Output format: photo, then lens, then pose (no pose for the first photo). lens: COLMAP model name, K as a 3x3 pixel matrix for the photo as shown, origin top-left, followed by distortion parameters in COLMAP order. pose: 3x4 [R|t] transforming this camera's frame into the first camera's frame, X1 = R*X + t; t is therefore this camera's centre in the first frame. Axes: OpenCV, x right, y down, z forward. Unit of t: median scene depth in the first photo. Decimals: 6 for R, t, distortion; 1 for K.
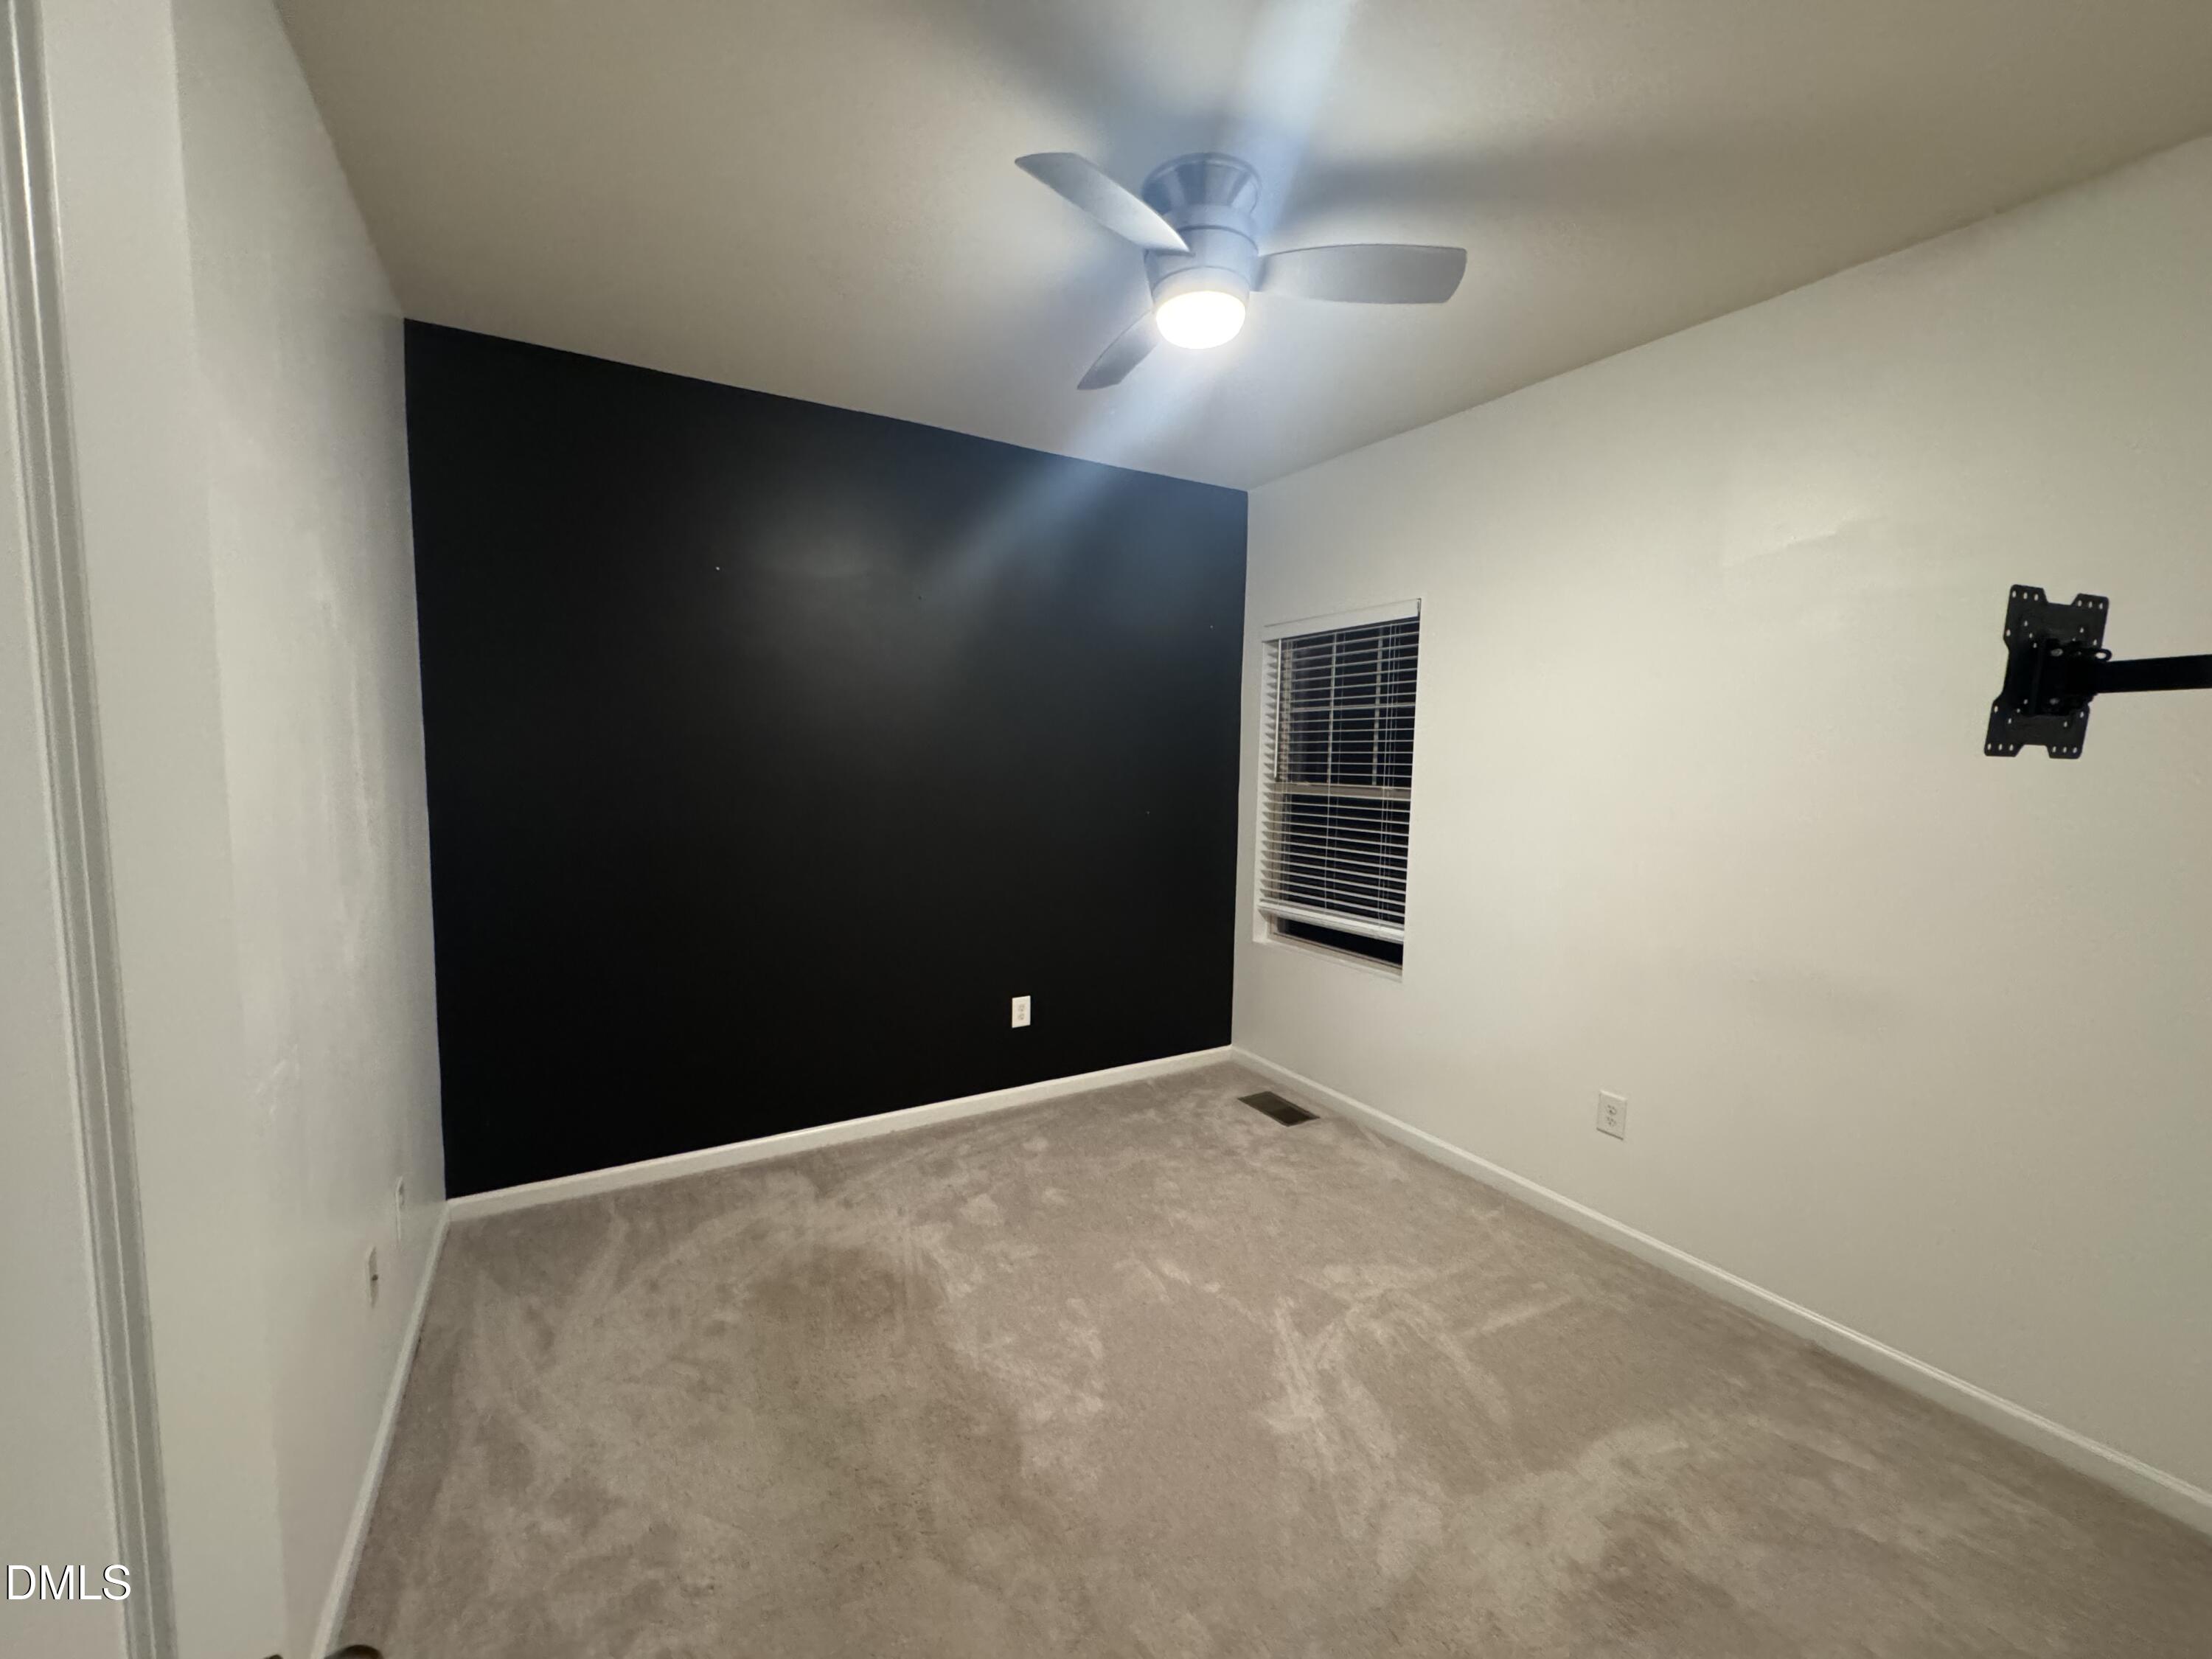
lens RADIAL K [[878.3, 0, 1096.0], [0, 878.3, 816.0], [0, 0, 1]] dist [-0.001142, 0.000648]
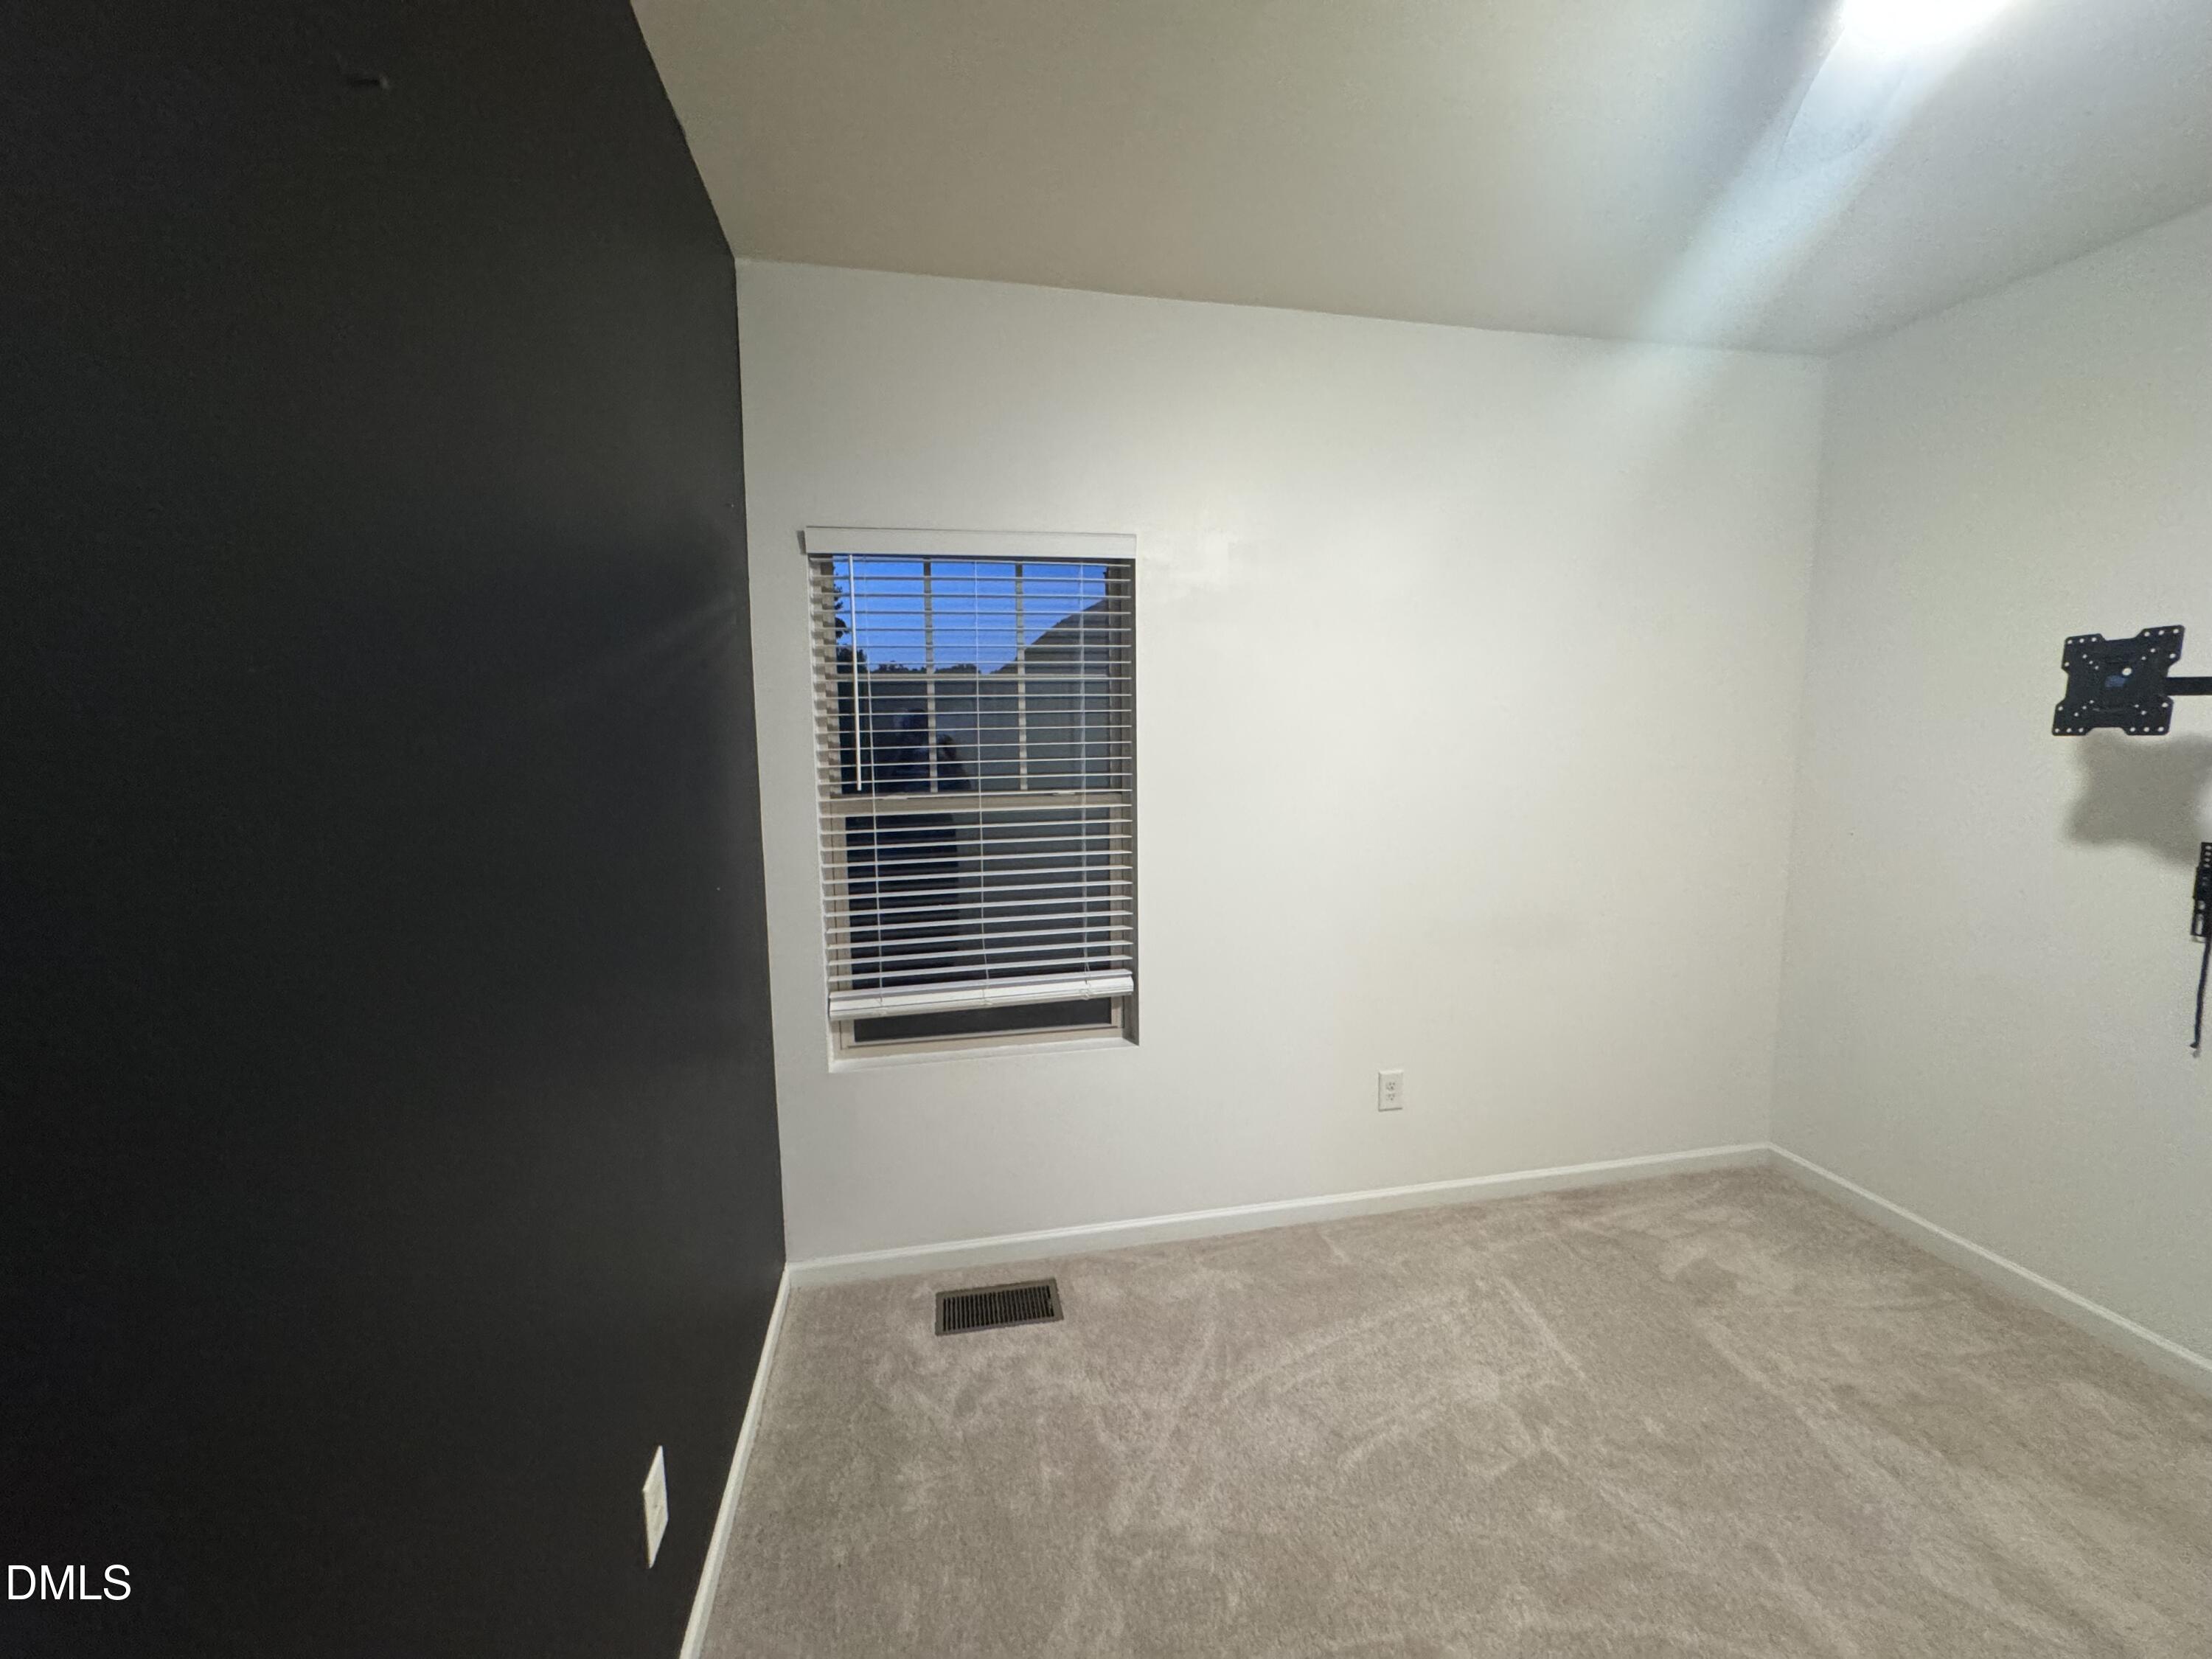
lens RADIAL K [[878.3, 0, 1104.6], [0, 878.3, 831.8], [0, 0, 1]] dist [-0.001142, 0.000648]
pose [[0.319005, -0.121585, 0.939922, -0.338189], [0.085133, 0.991404, 0.099351, -0.068309], [-0.943922, 0.048325, 0.326614, 0.731005]]
